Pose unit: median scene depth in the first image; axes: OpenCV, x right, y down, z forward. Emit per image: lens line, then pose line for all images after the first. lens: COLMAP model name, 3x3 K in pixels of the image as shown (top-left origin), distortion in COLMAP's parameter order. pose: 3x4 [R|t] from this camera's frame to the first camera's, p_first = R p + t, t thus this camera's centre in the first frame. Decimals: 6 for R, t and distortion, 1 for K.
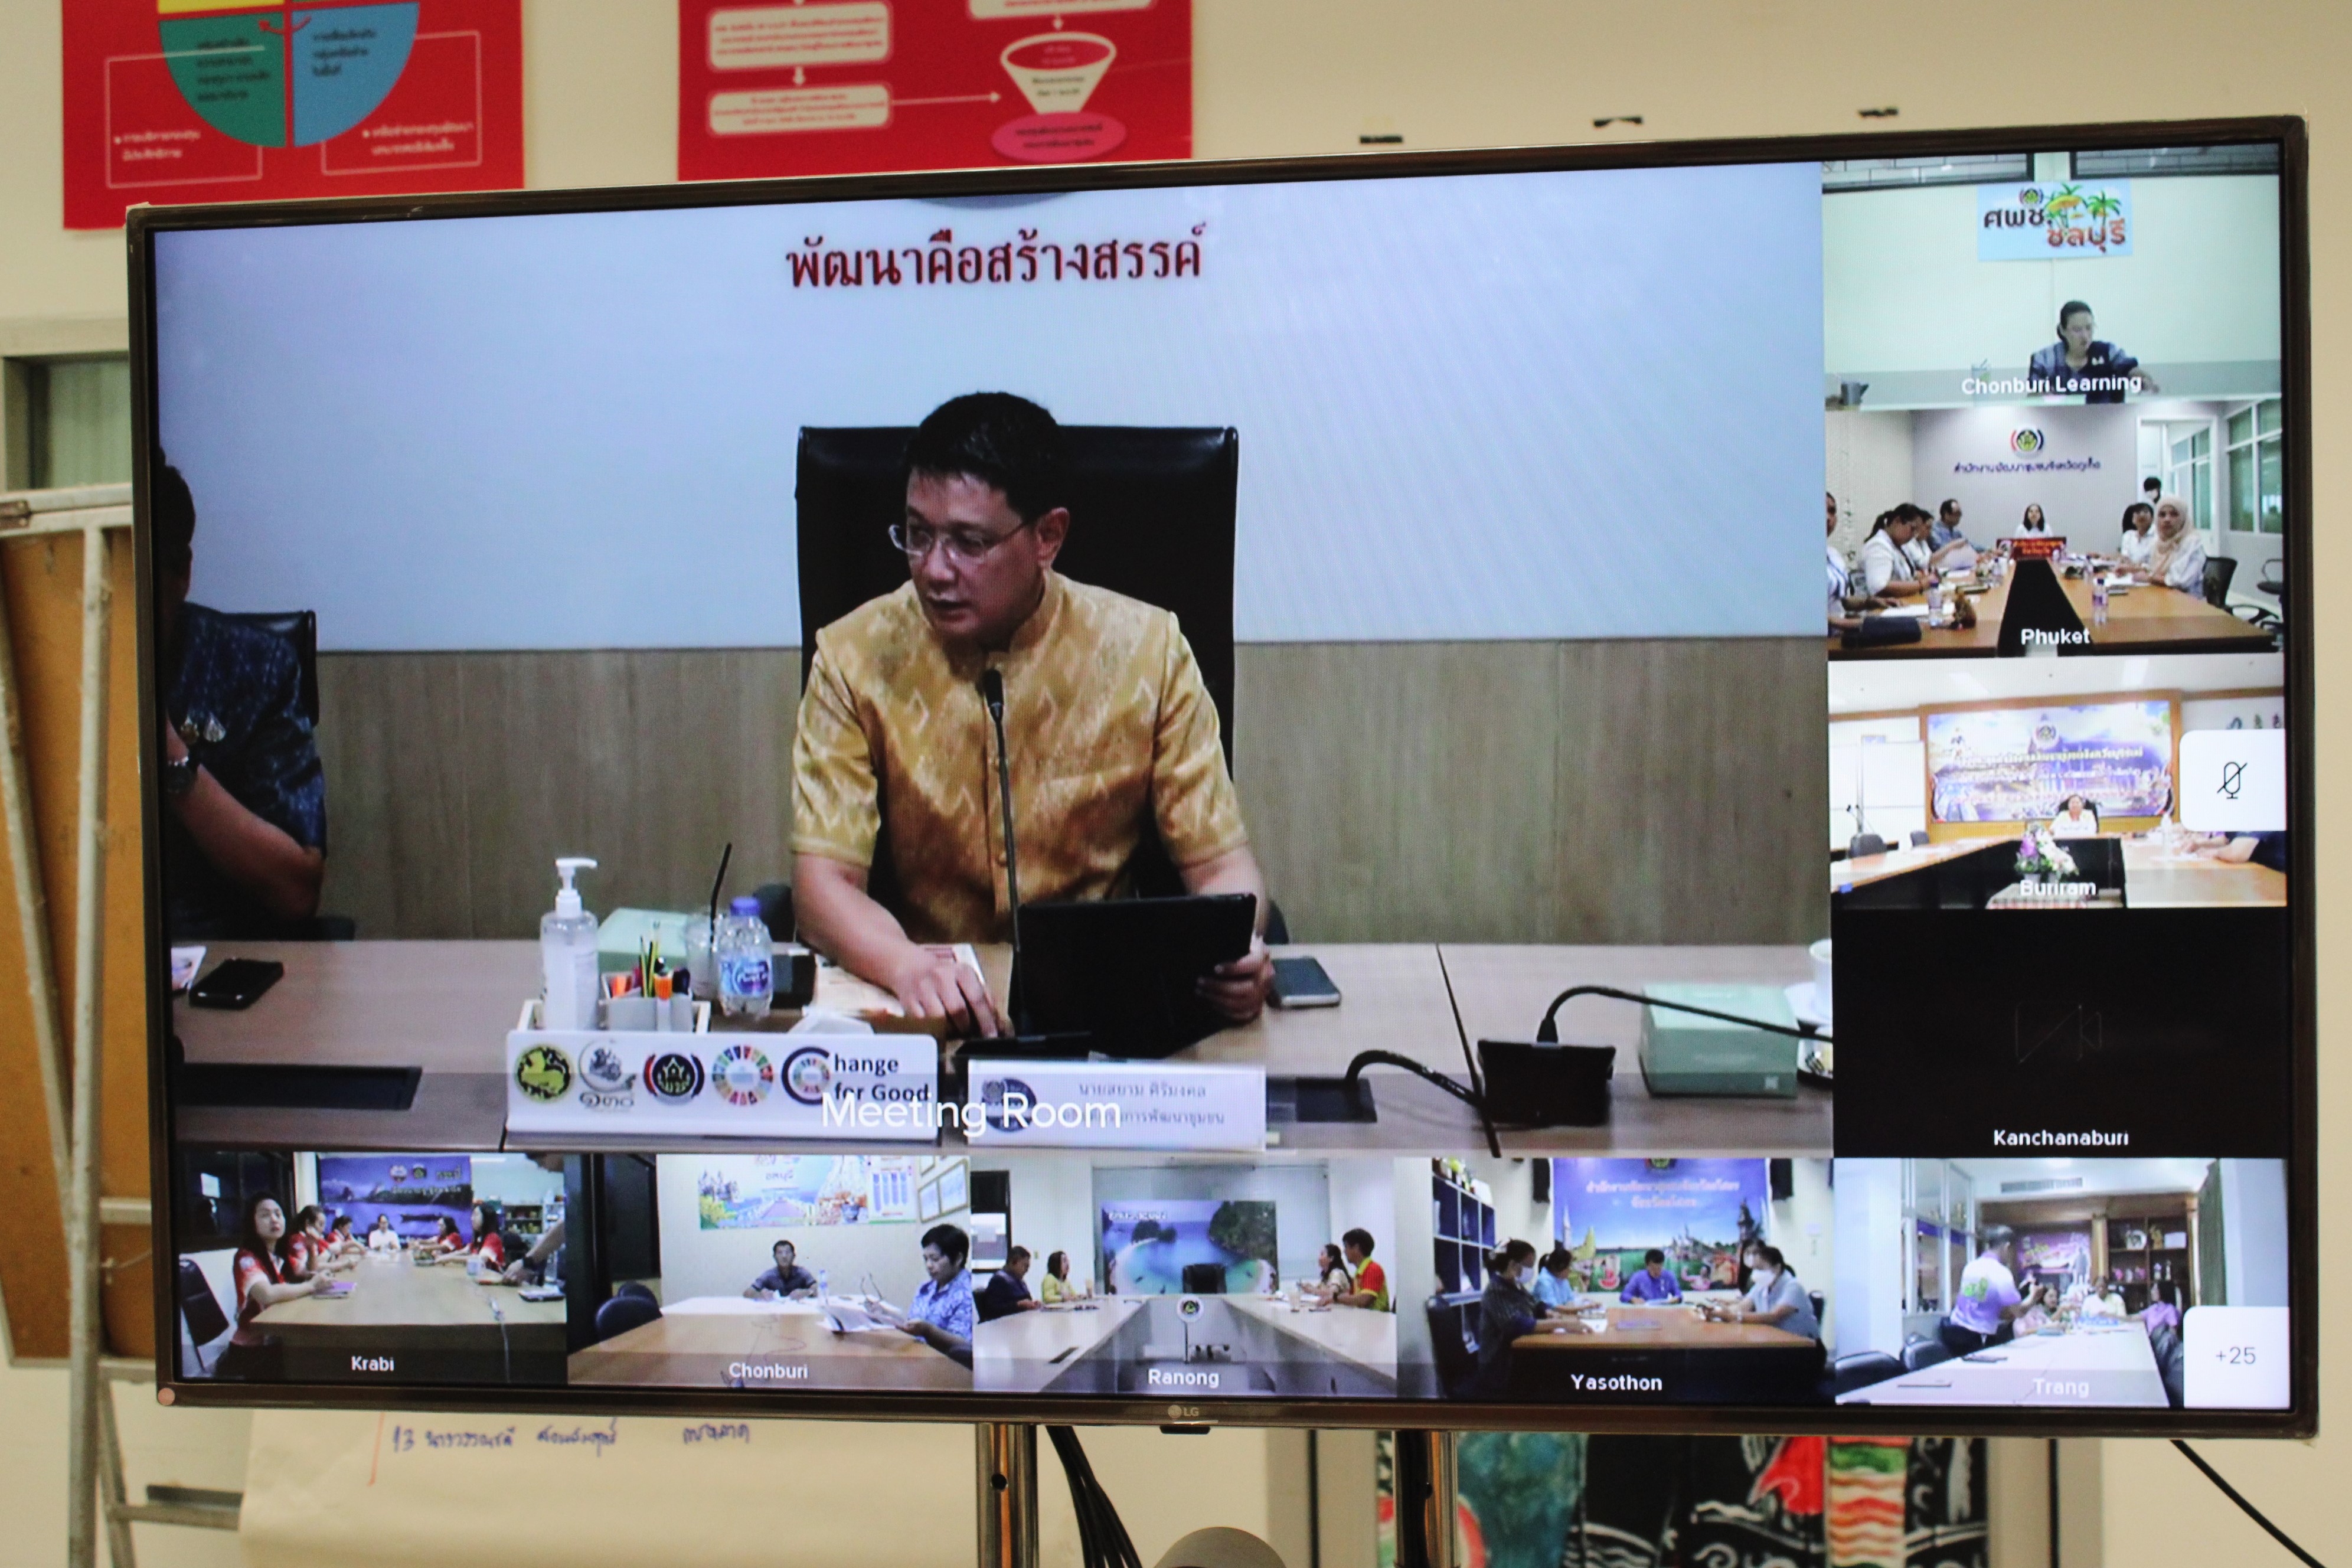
lens RADIAL K [[3230.6, 0, 1161.2], [0, 3230.6, 795.1], [0, 0, 1]] dist [-0.013664, 0.000000]
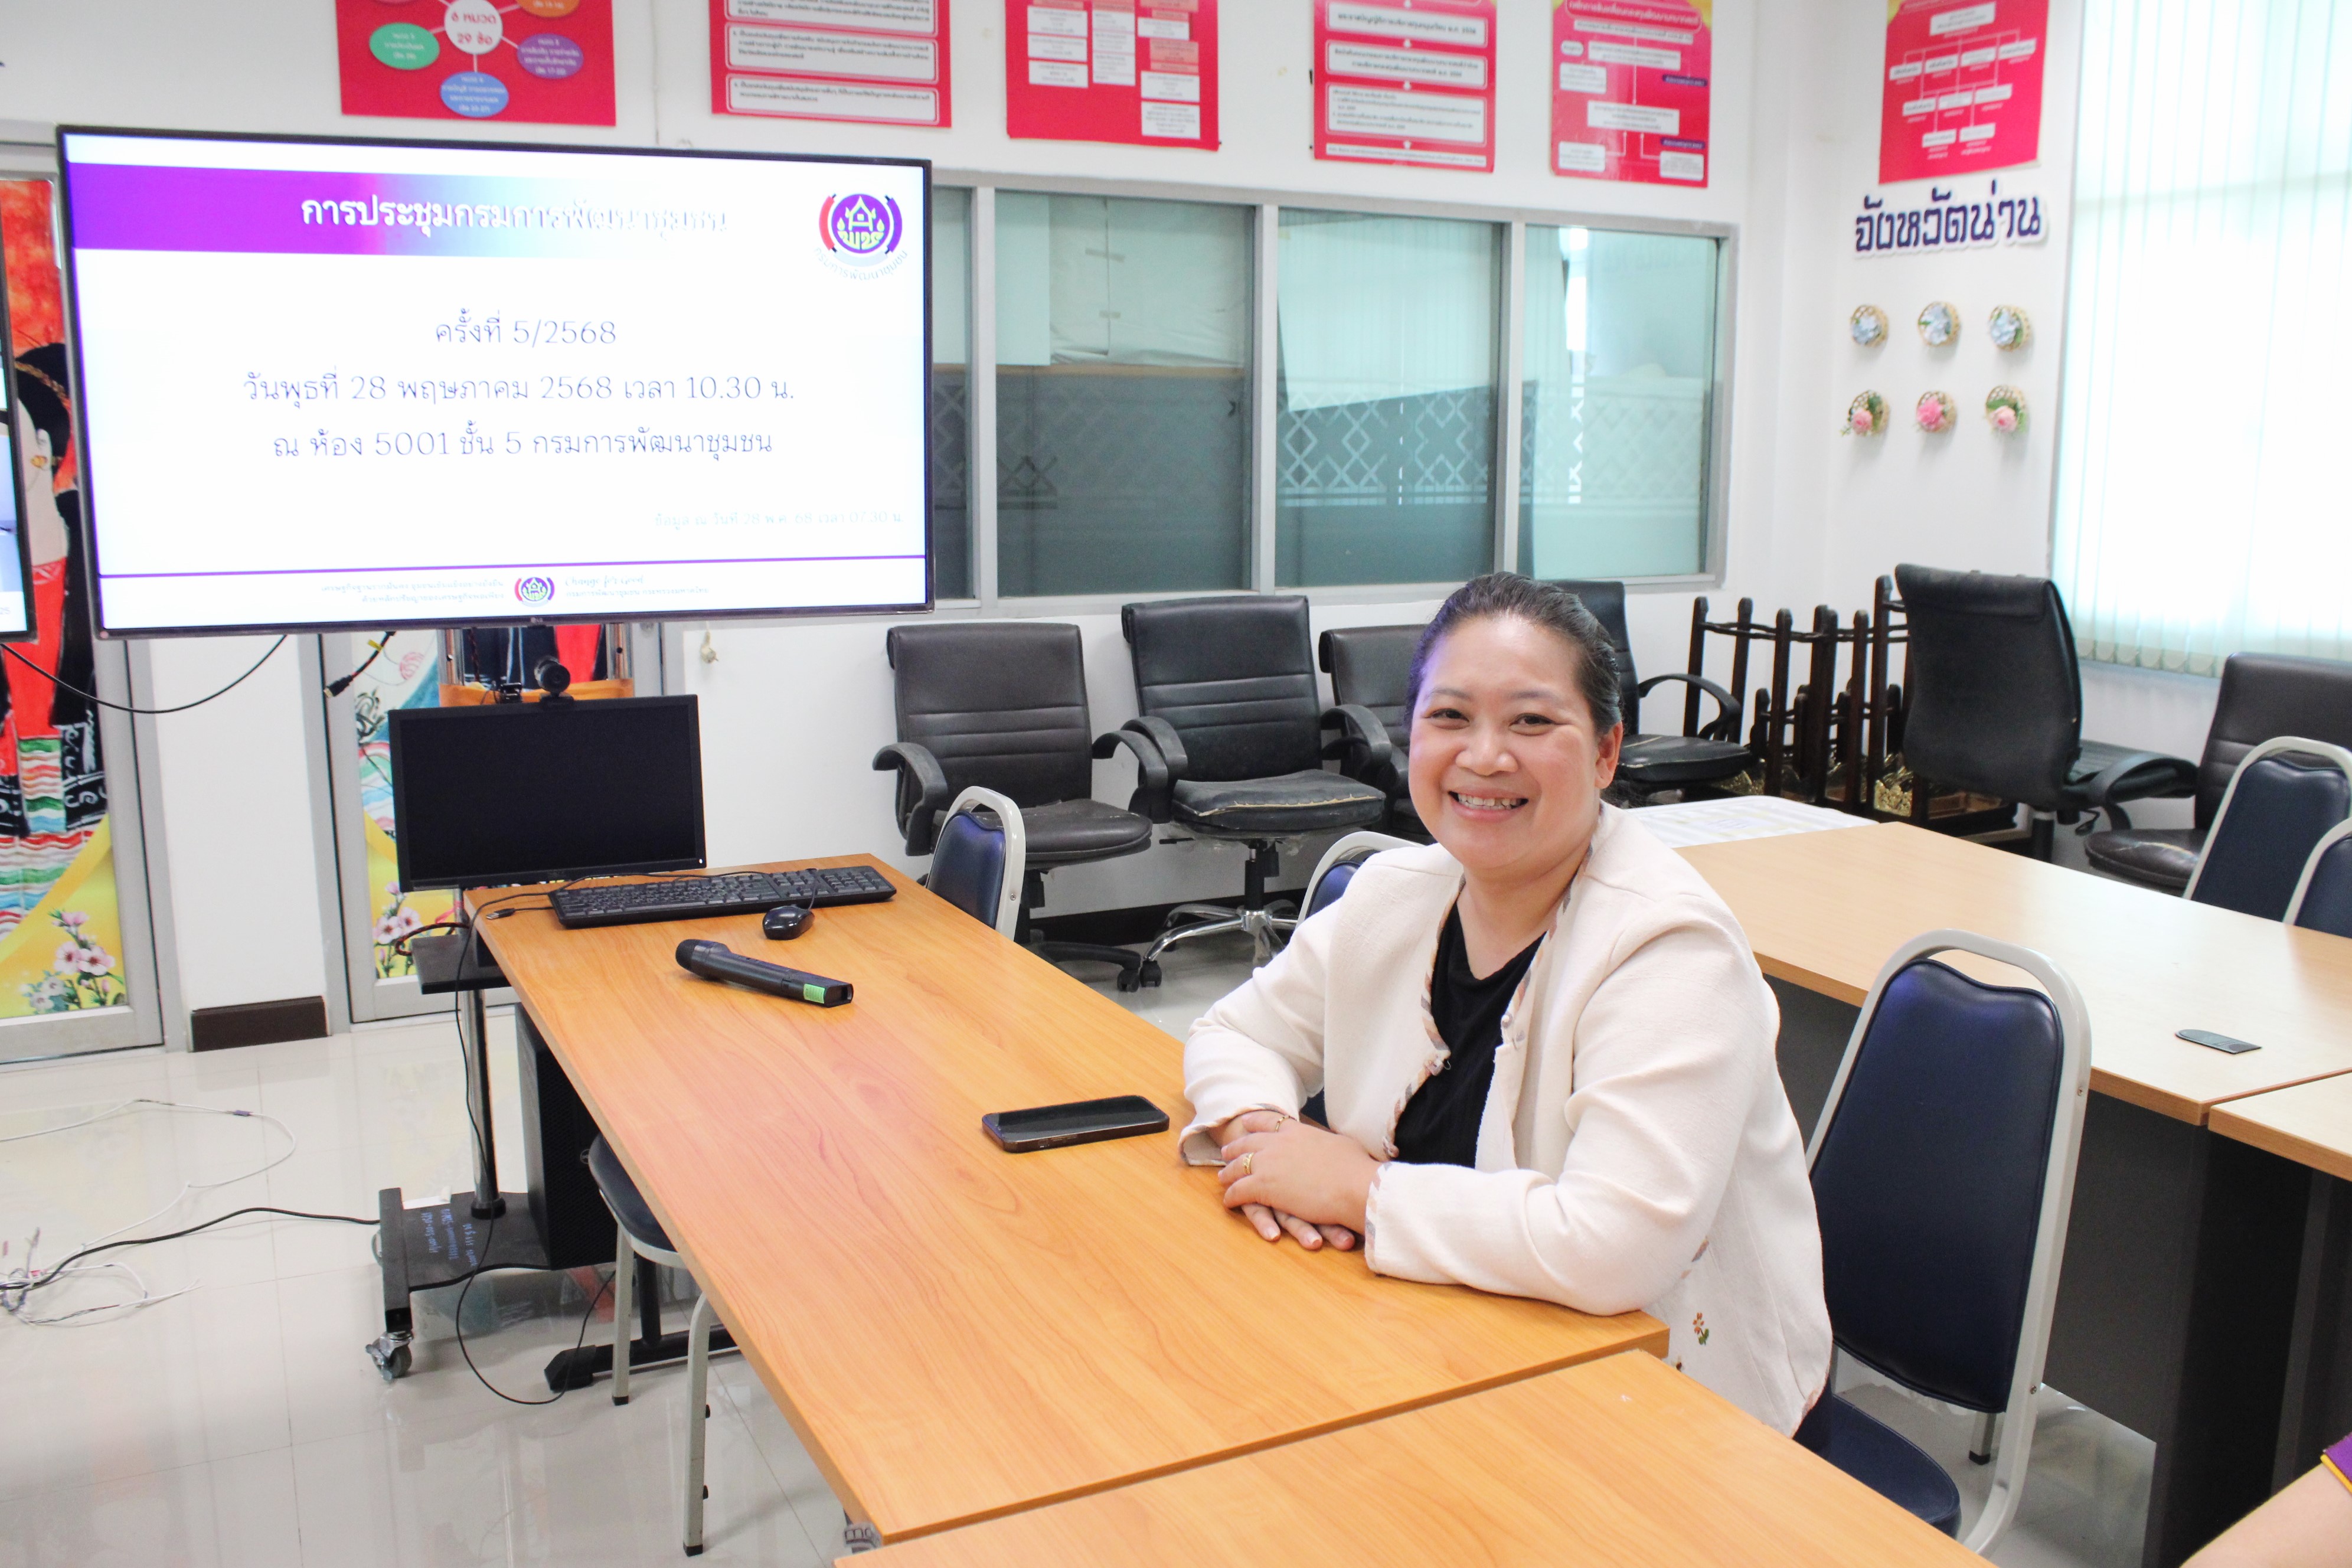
lens RADIAL K [[1978.1, 0, 1187.0], [0, 1978.1, 778.7], [0, 0, 1]] dist [-0.154480, 0.130520]
pose [[0.768586, -0.089735, 0.633422, 0.023074], [-0.012230, 0.987872, 0.154788, 0.057732], [-0.639630, -0.126714, 0.758167, -0.732549]]
